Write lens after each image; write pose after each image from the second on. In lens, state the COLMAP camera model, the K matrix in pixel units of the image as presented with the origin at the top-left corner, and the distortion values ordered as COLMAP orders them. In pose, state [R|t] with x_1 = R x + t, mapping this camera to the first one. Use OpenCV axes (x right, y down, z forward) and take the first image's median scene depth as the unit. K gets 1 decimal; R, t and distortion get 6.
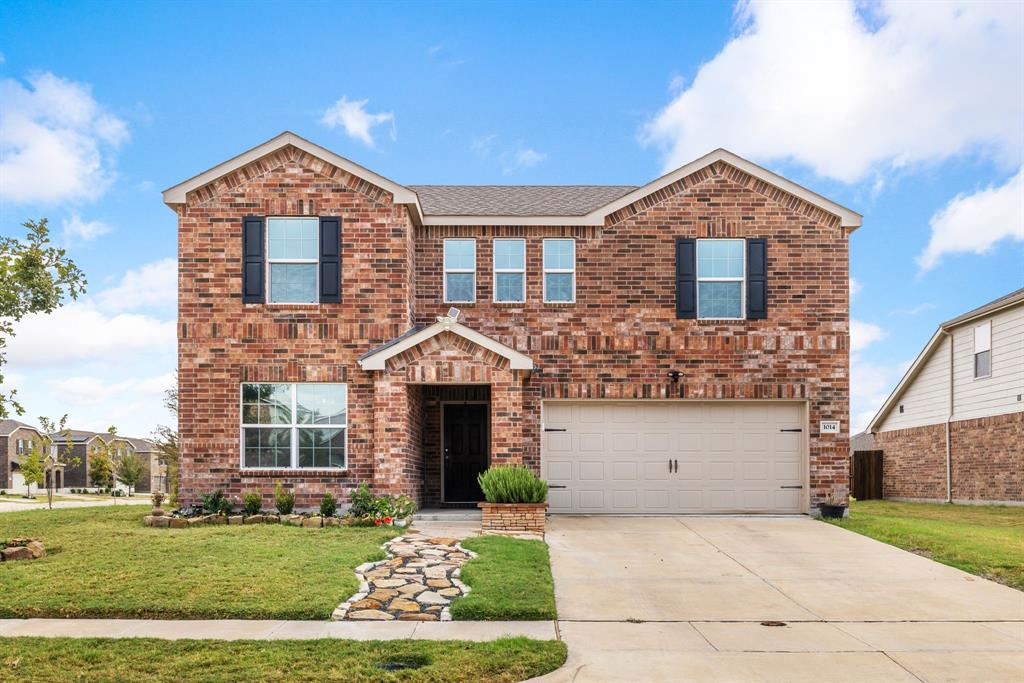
lens RADIAL K [[1144.1, 0, 707.1], [0, 1144.1, 504.2], [0, 0, 1]] dist [0.002700, 0.021414]
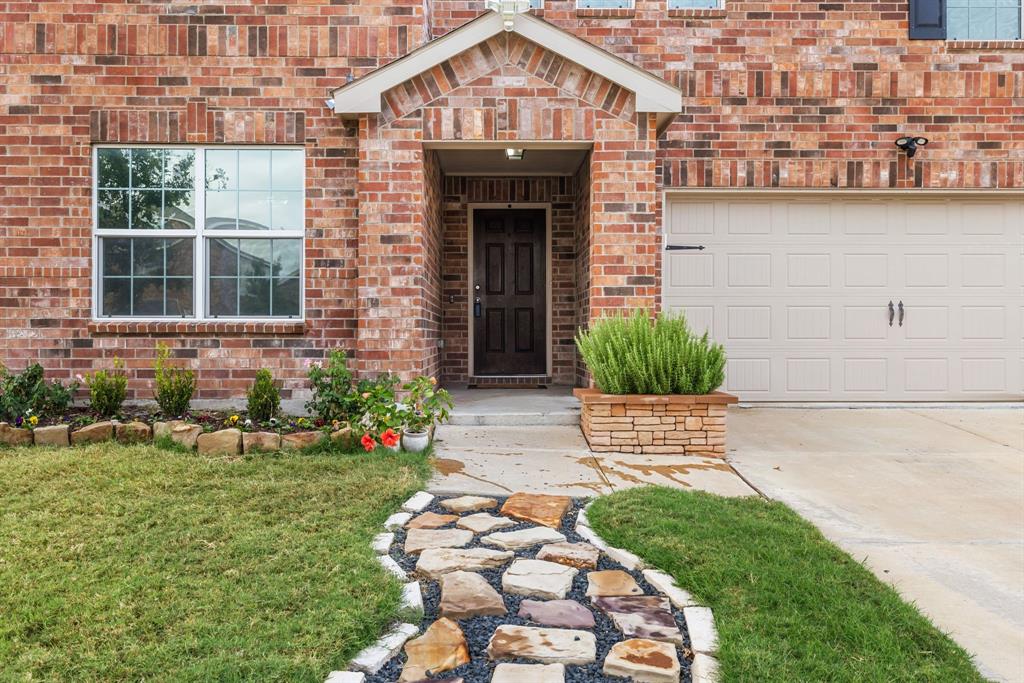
lens RADIAL K [[1009.7, 0, 569.1], [0, 1009.7, 343.6], [0, 0, 1]] dist [0.007269, 0.002818]
pose [[0.997524, 0.000839, -0.070320, -0.168763], [-0.001304, 0.999978, -0.006560, -0.017519], [0.070313, 0.006635, 0.997503, 0.569564]]
